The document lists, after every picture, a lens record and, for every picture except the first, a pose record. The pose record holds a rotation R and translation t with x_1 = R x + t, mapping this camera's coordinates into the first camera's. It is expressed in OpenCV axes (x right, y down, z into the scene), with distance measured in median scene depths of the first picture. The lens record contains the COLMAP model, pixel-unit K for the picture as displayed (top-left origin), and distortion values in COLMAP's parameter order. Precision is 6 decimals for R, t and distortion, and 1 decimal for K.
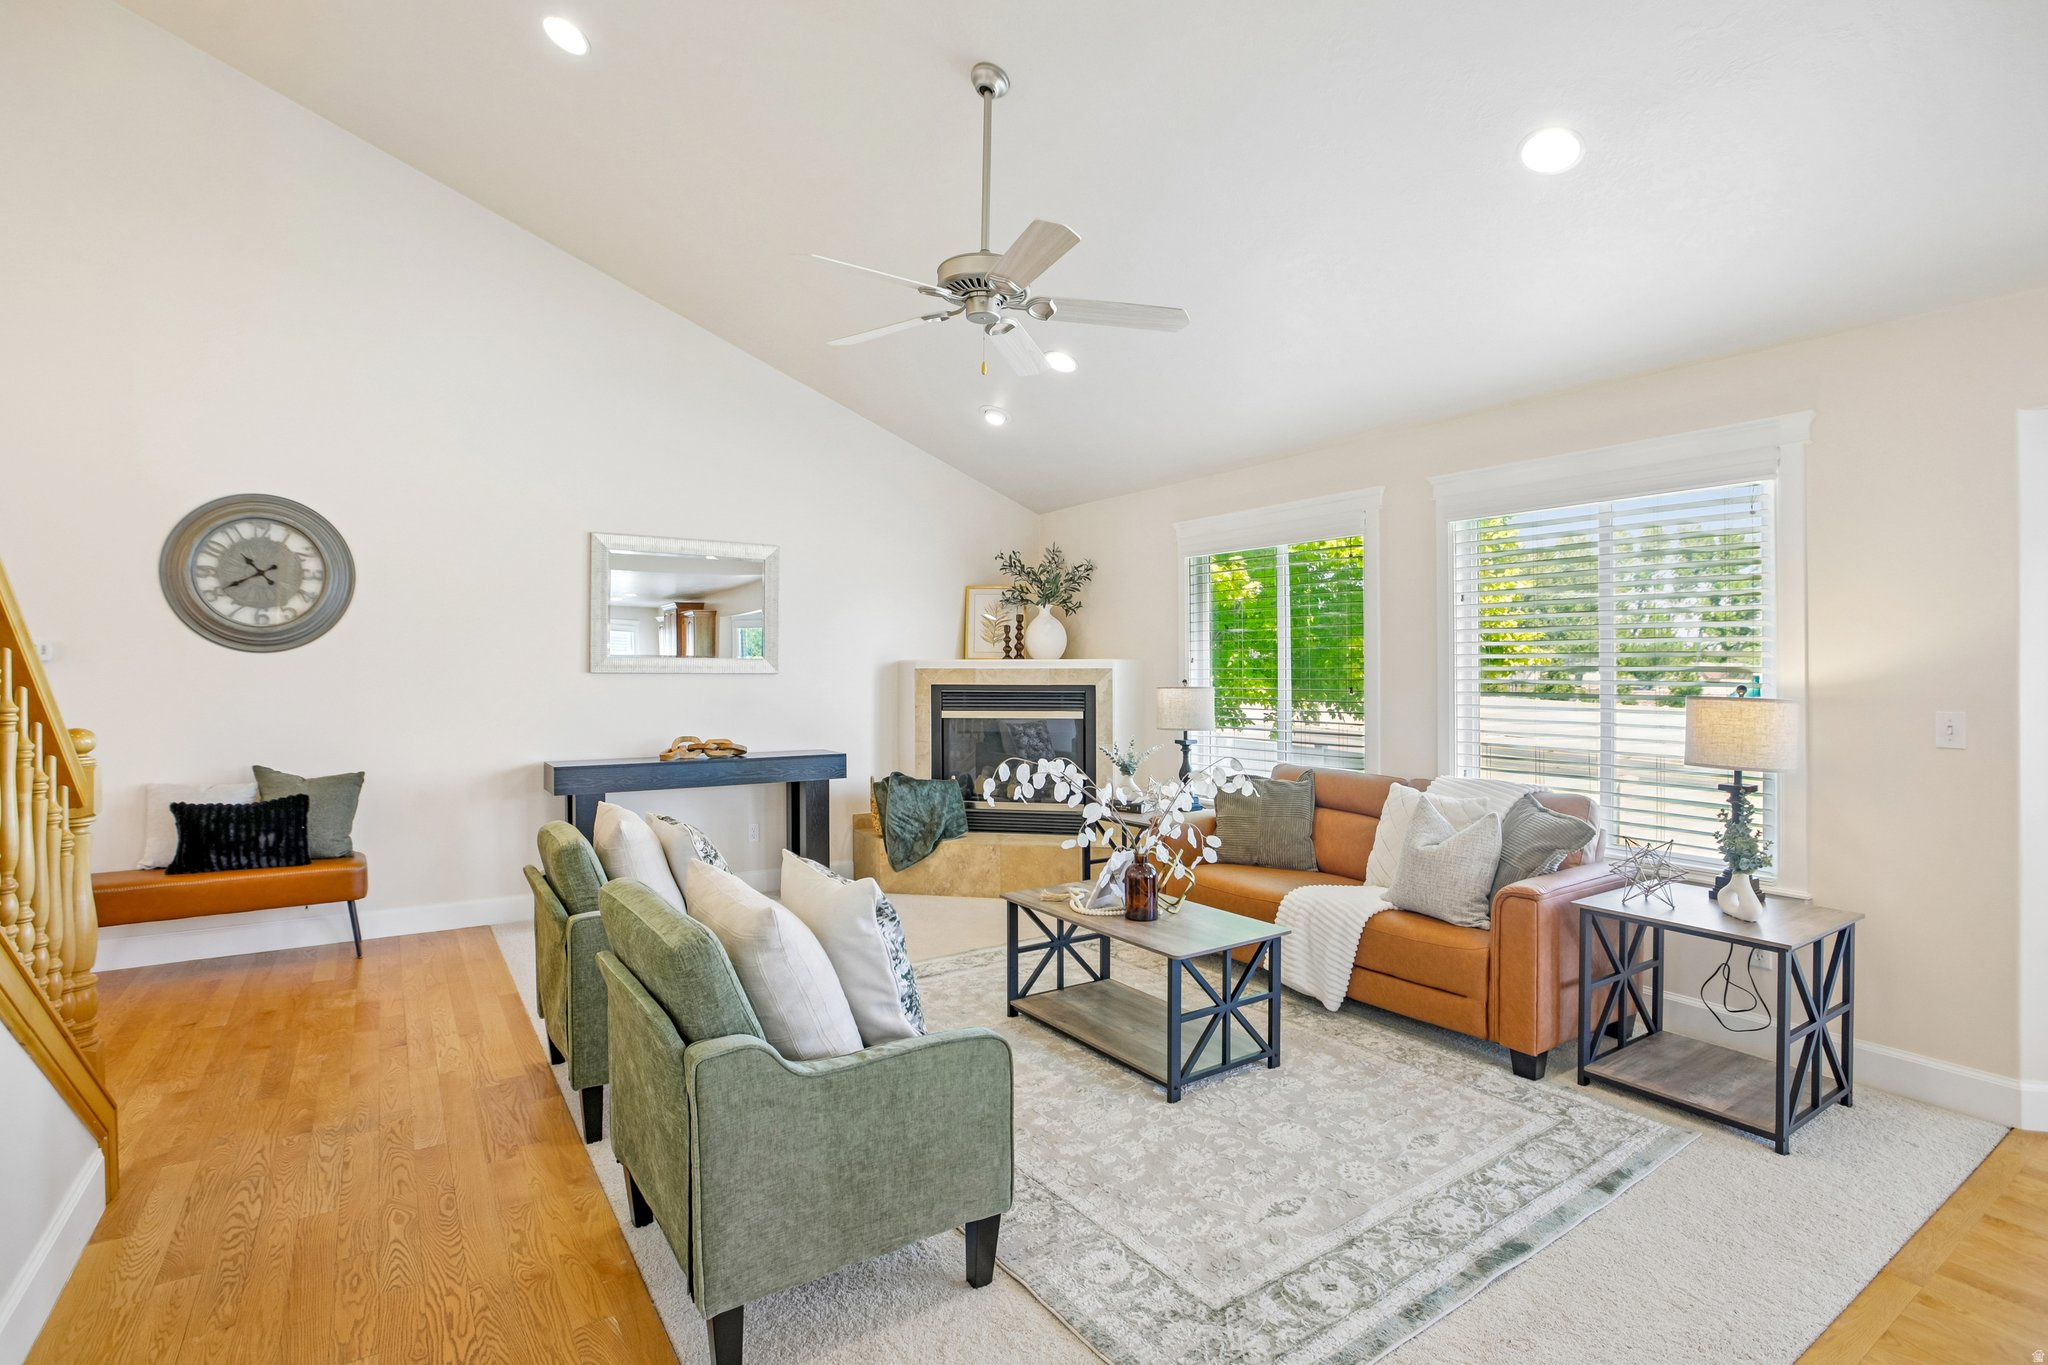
lens RADIAL K [[978.6, 0, 1026.3], [0, 978.6, 670.7], [0, 0, 1]] dist [-0.018044, 0.000308]
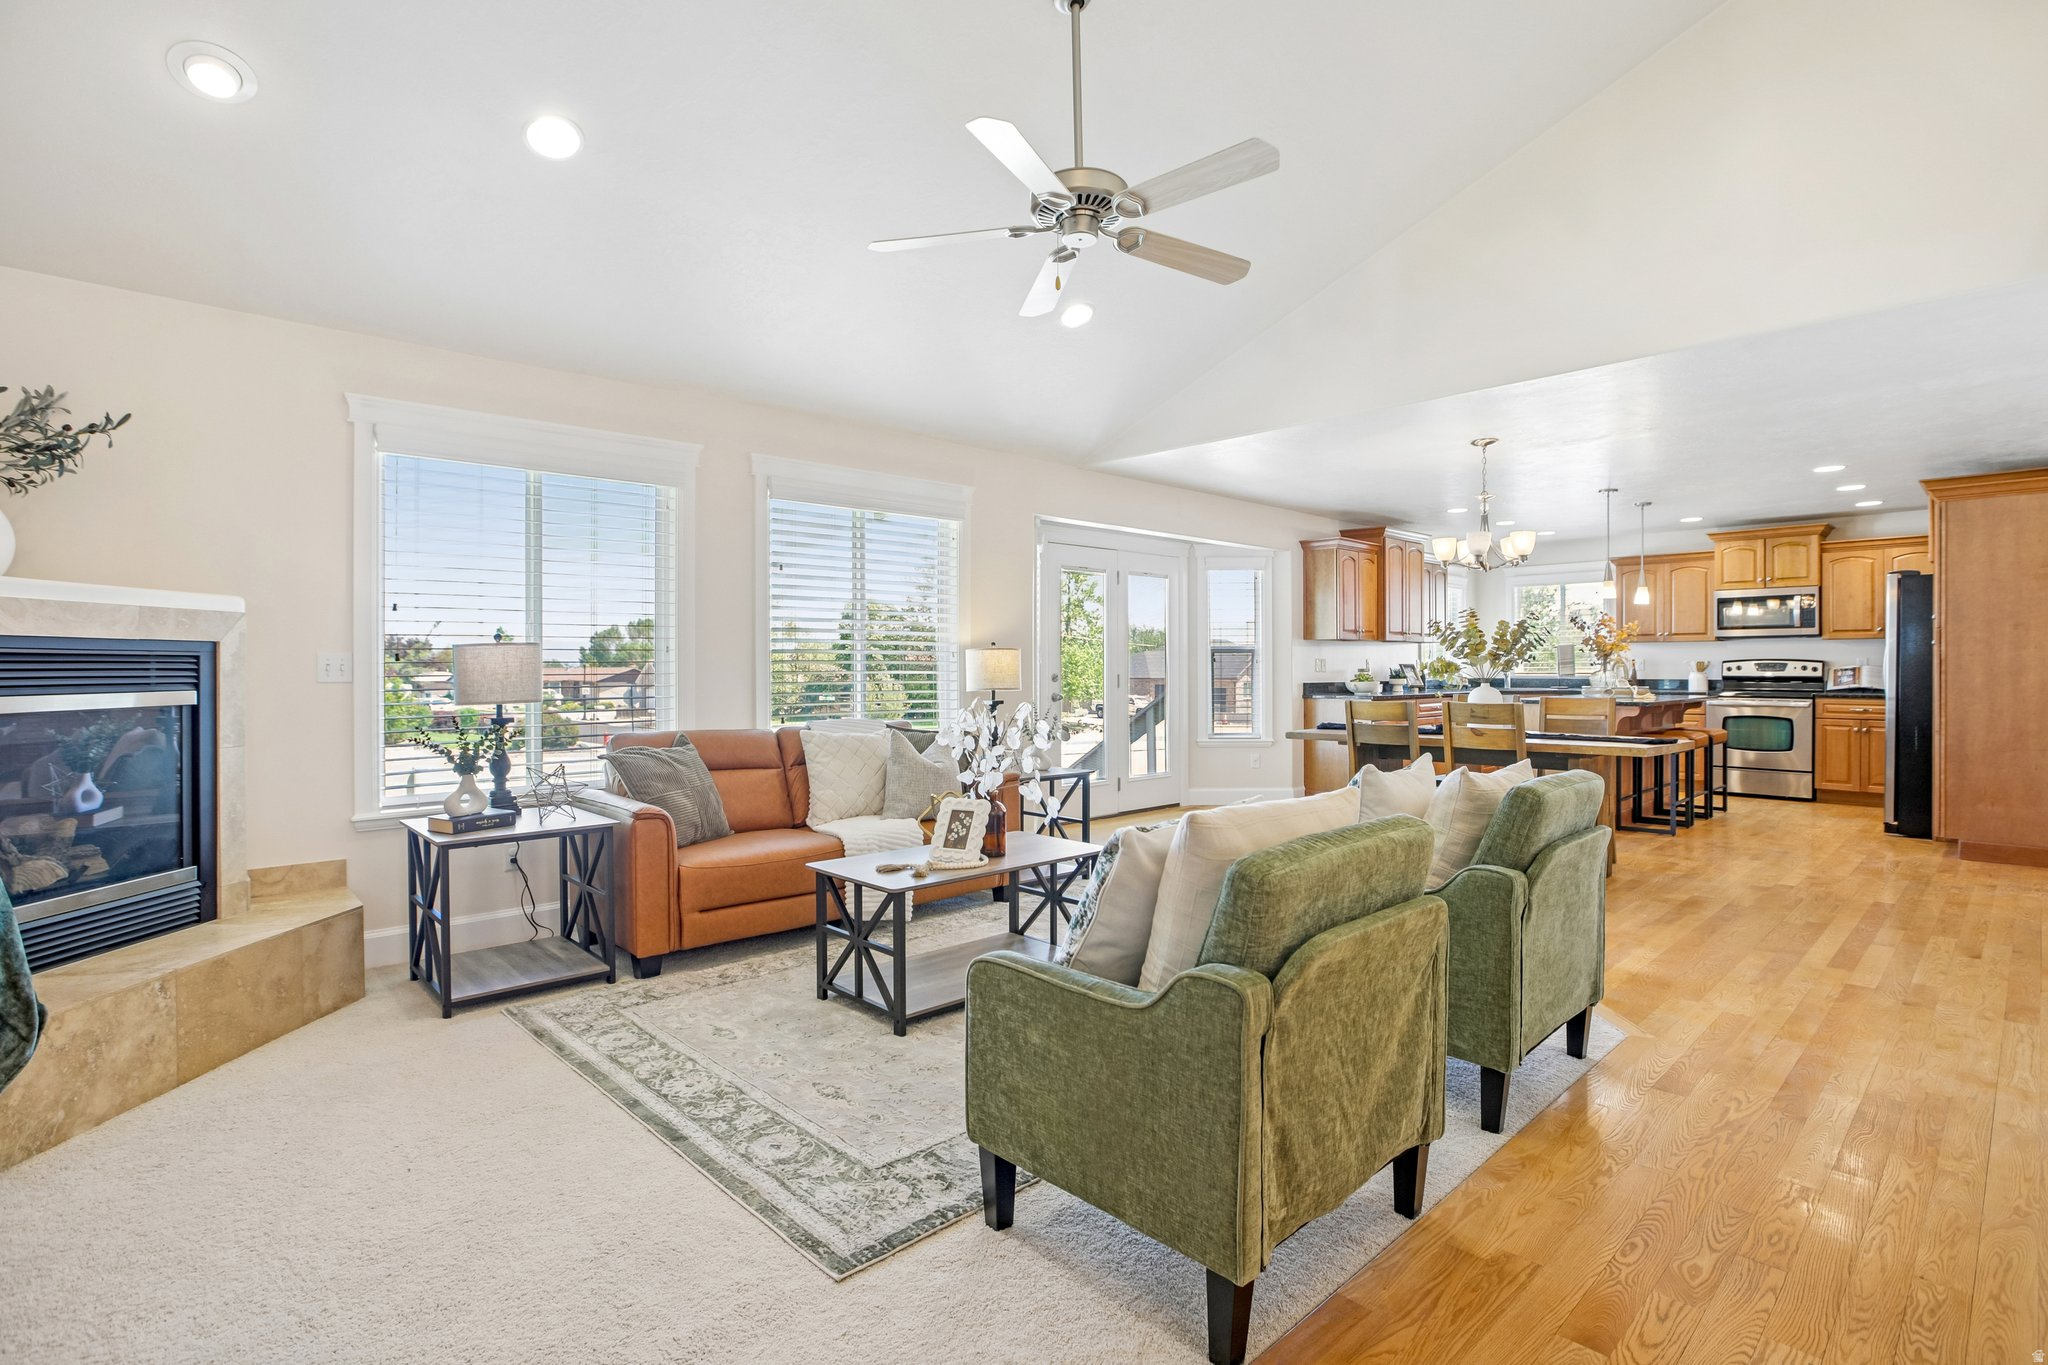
lens RADIAL K [[987.9, 0, 1007.6], [0, 987.9, 675.3], [0, 0, 1]] dist [-0.033733, 0.001640]
pose [[-0.149522, -0.005367, 0.988744, -0.982961], [0.007560, 0.999950, 0.006571, 0.062491], [-0.988729, 0.008457, -0.149474, 1.214172]]
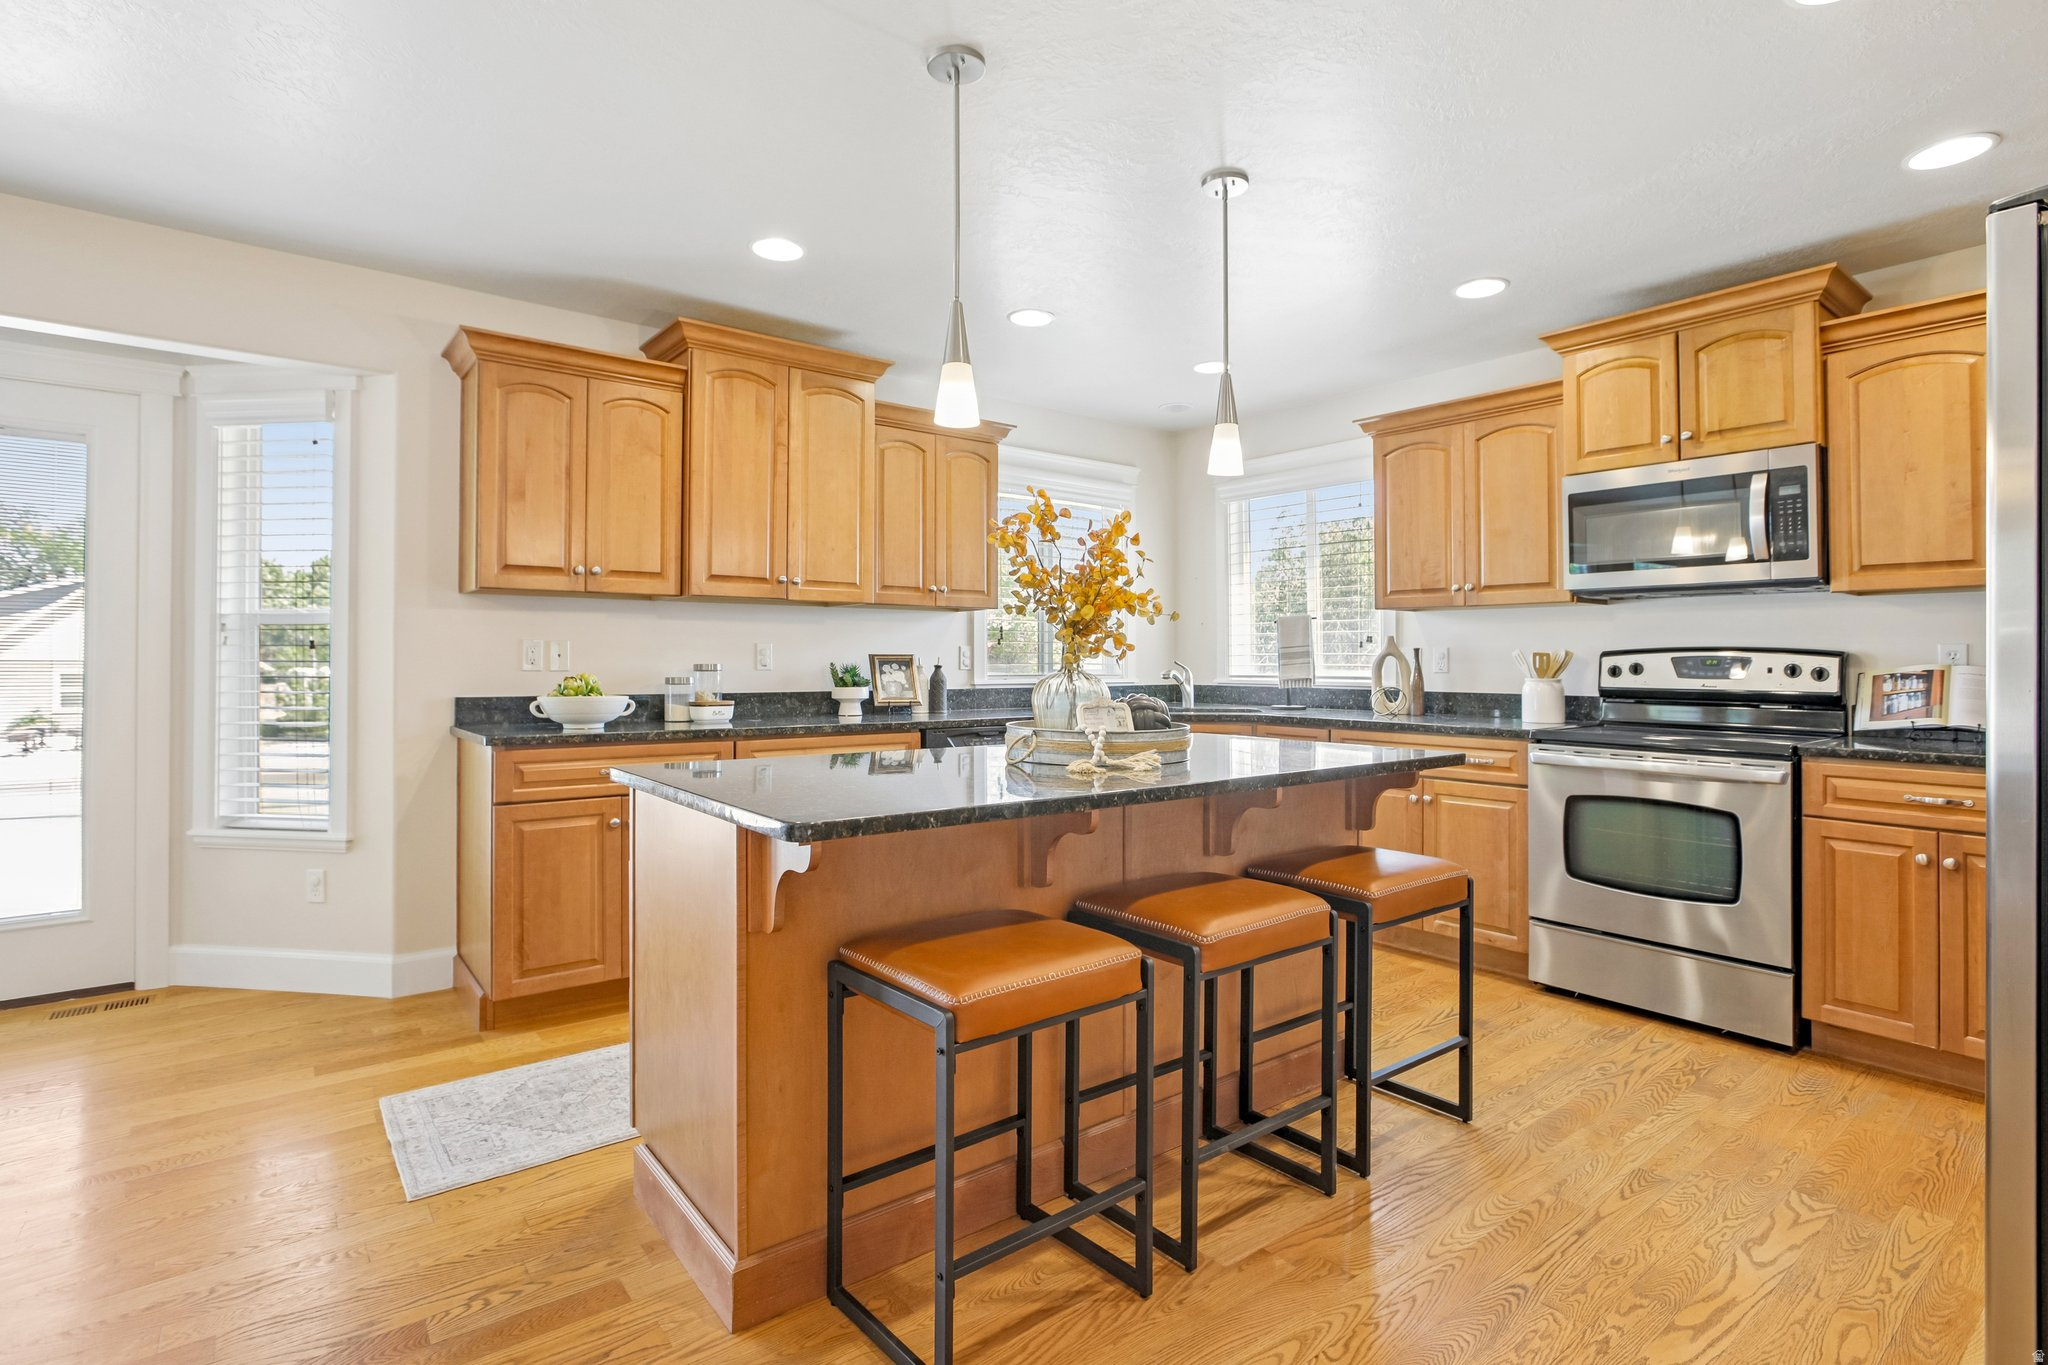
lens RADIAL K [[1000.5, 0, 1019.6], [0, 1000.5, 639.4], [0, 0, 1]] dist [-0.034371, 0.003581]
pose [[-0.062658, 0.020308, 0.997828, 0.342259], [0.000006, 0.999793, -0.020347, 0.064356], [-0.998035, -0.001269, -0.062645, -0.474642]]
